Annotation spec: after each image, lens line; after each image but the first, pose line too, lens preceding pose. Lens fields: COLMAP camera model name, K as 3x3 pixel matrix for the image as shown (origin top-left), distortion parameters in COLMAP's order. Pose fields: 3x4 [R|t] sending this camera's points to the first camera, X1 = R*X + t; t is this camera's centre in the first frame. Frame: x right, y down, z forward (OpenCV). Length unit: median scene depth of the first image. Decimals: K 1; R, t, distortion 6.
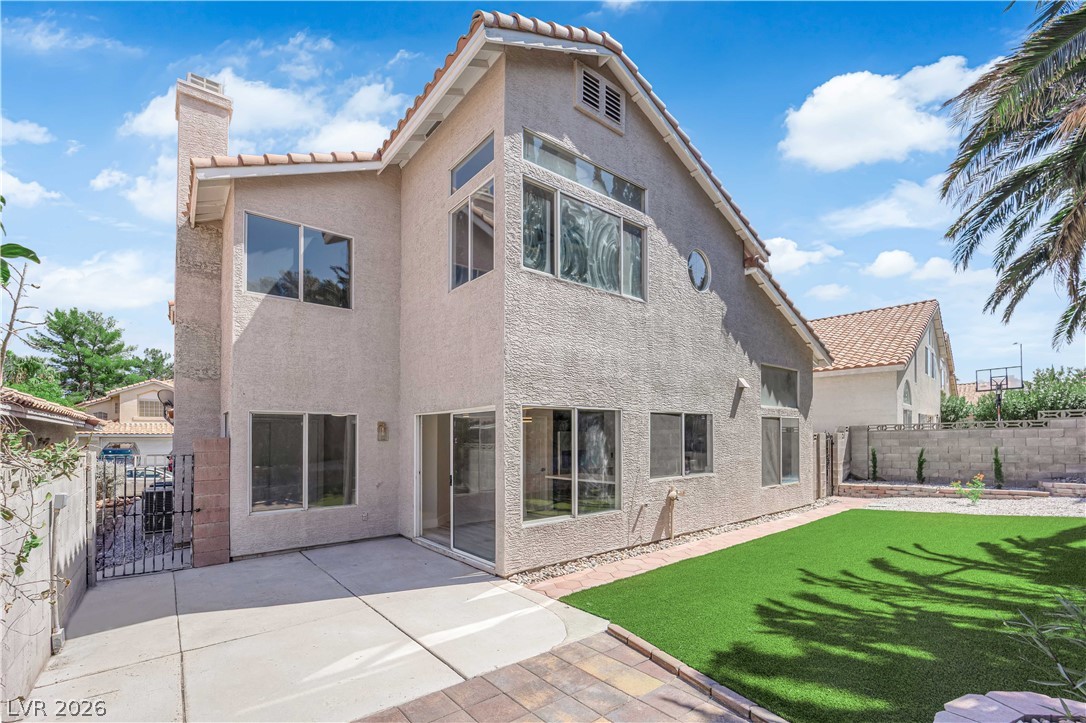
lens RADIAL K [[474.0, 0, 543.9], [0, 474.0, 432.6], [0, 0, 1]] dist [-0.035405, -0.000099]
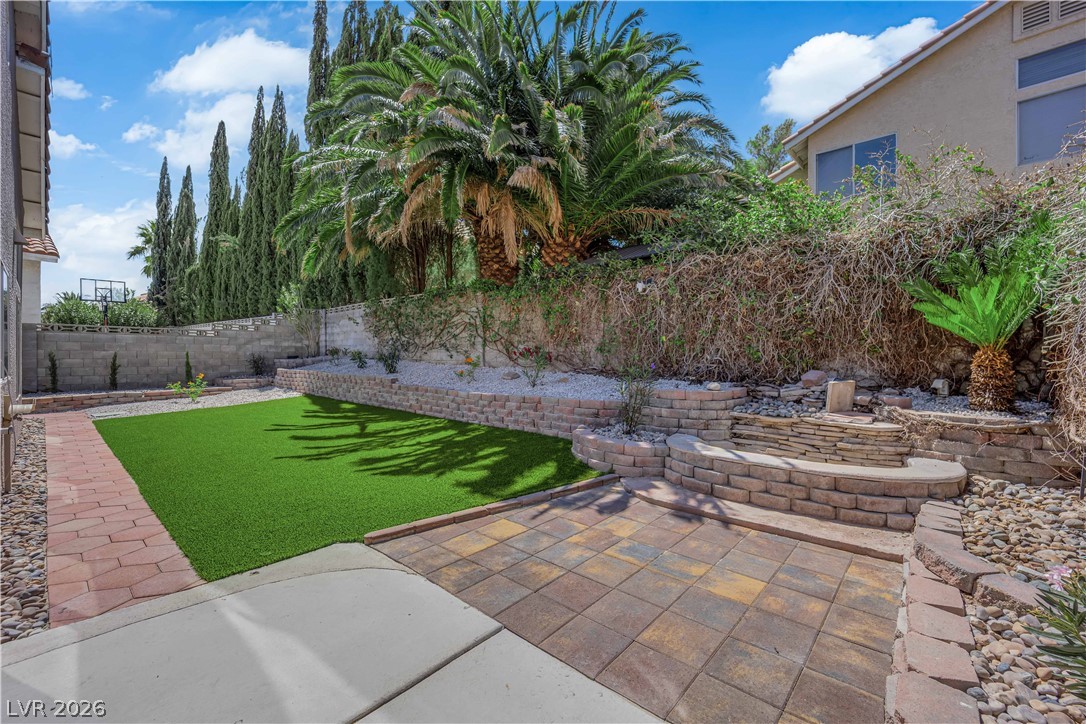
lens RADIAL K [[446.3, 0, 543.0], [0, 446.3, 362.0], [0, 0, 1]] dist [-0.001931, -0.000072]
pose [[-0.167808, -0.005278, 0.985806, -0.265587], [-0.013314, 0.999907, 0.003087, 0.045725], [-0.985730, -0.012607, -0.167863, 0.347192]]
